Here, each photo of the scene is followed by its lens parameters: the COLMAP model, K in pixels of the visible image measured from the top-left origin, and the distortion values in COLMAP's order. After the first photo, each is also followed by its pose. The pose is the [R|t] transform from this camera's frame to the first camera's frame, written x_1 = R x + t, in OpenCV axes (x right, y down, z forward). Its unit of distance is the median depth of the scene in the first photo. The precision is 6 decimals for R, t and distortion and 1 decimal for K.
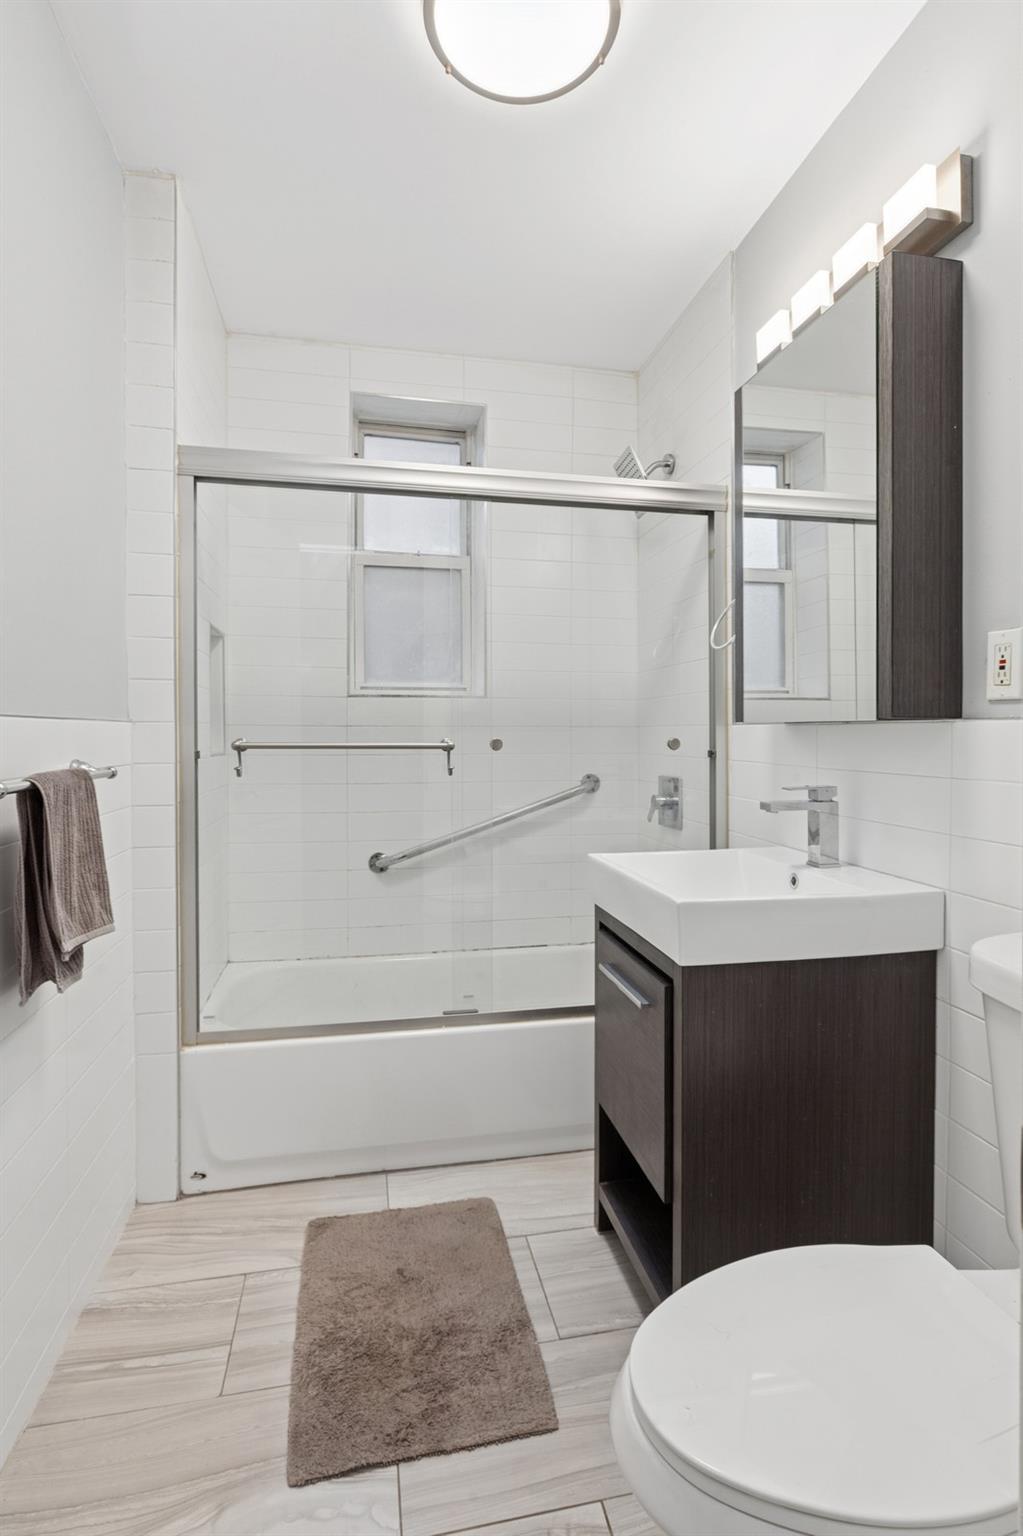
lens RADIAL K [[776.0, 0, 511.5], [0, 776.0, 768.0], [0, 0, 1]] dist [-0.012279, 0.000077]
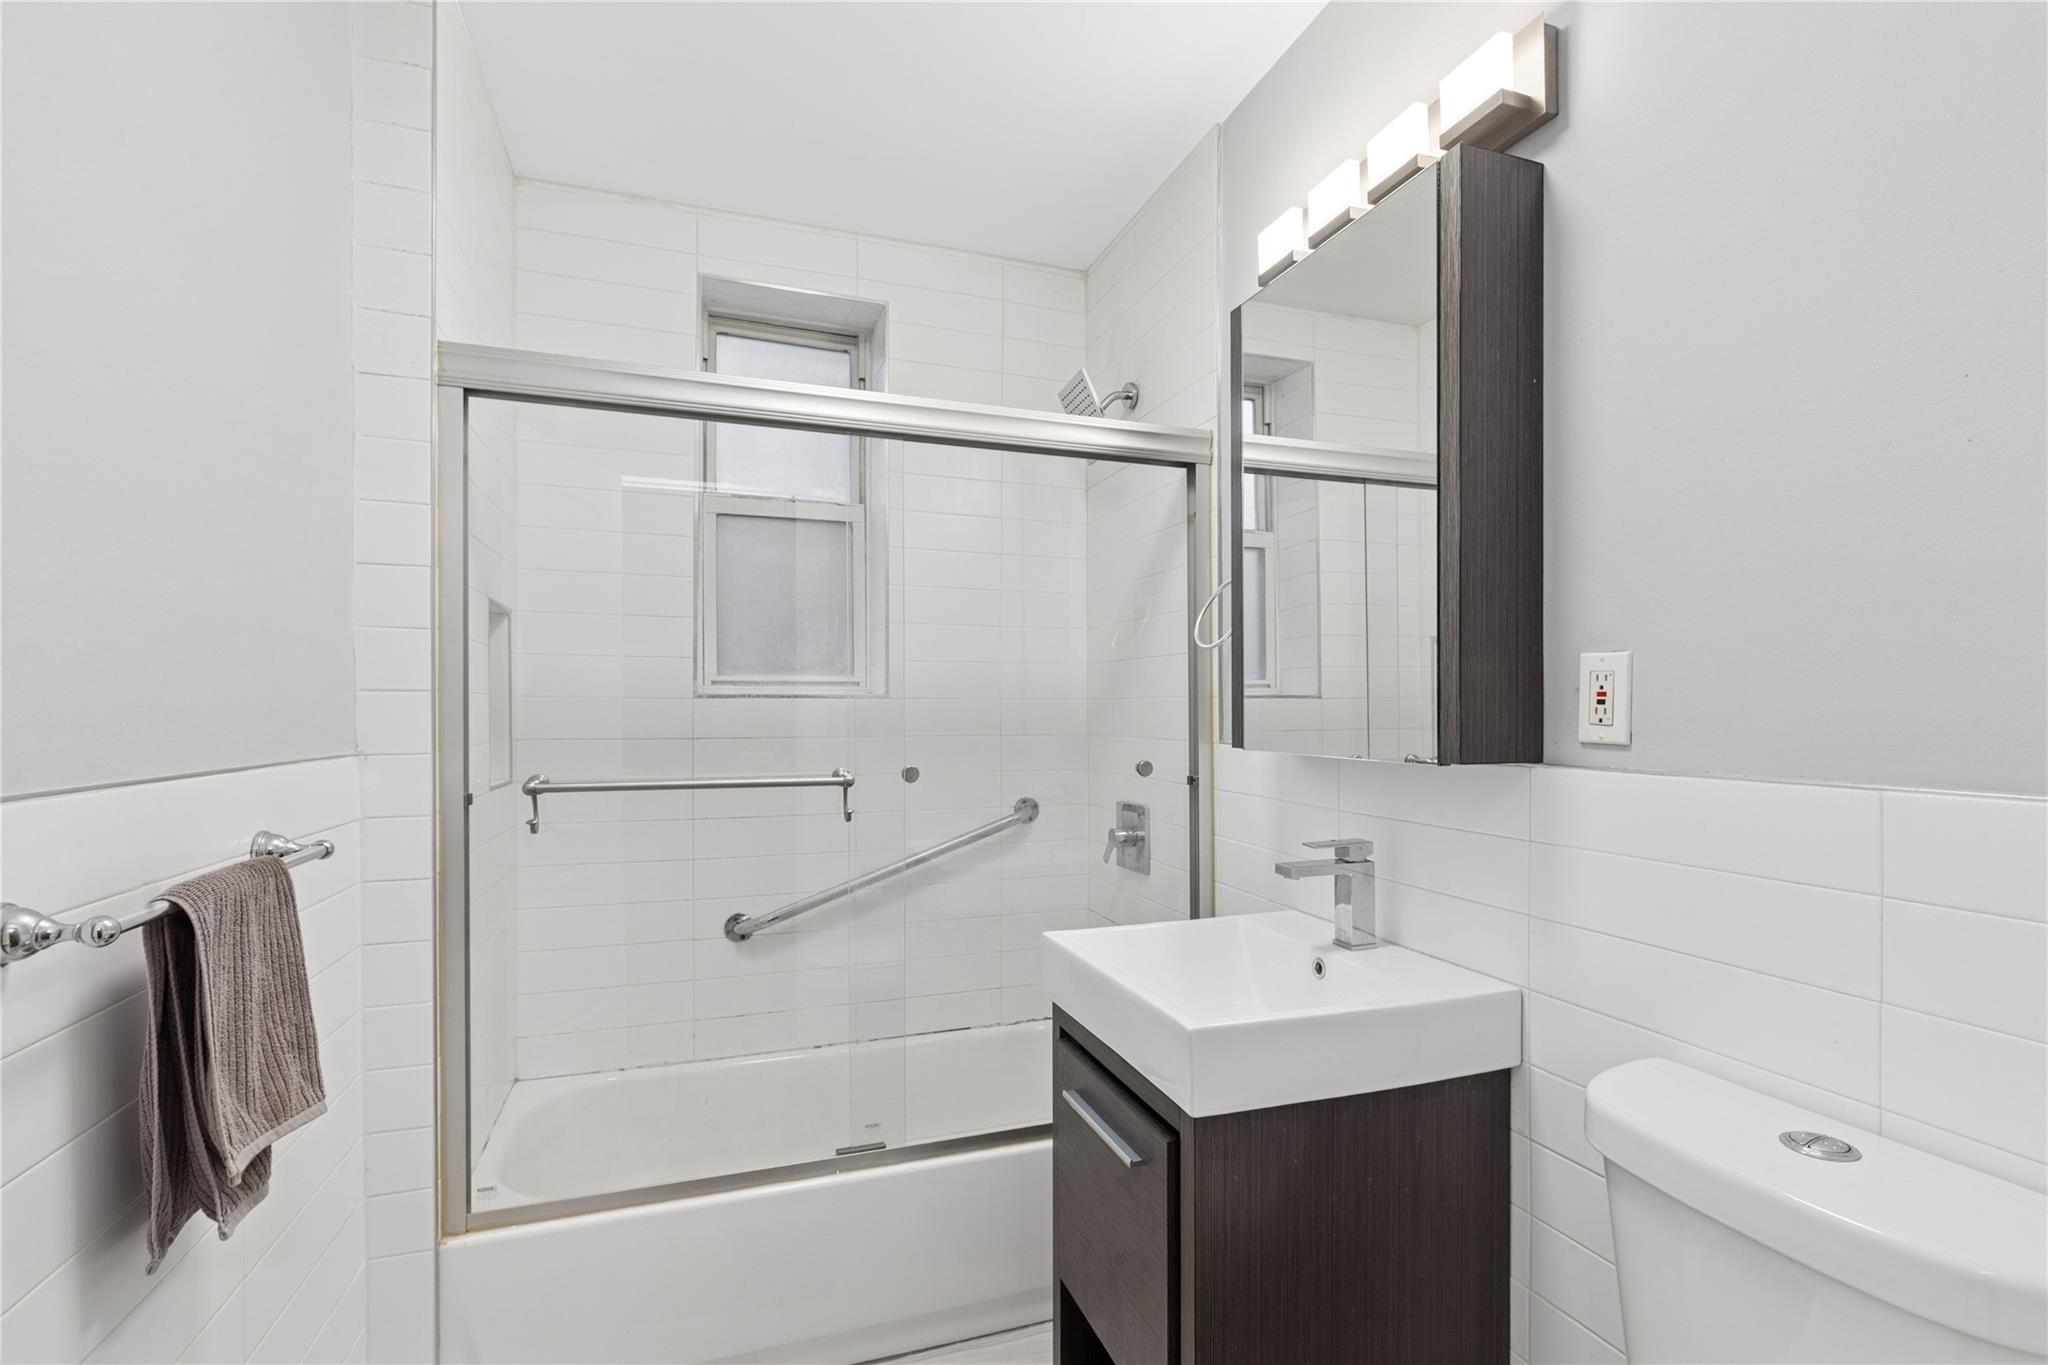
lens RADIAL K [[945.5, 0, 1020.1], [0, 945.5, 725.2], [0, 0, 1]] dist [-0.003464, -0.000239]
pose [[0.989991, -0.001314, 0.141125, -0.046621], [0.002587, 0.999958, -0.008840, -0.074540], [-0.141107, 0.009117, 0.989952, 0.118726]]
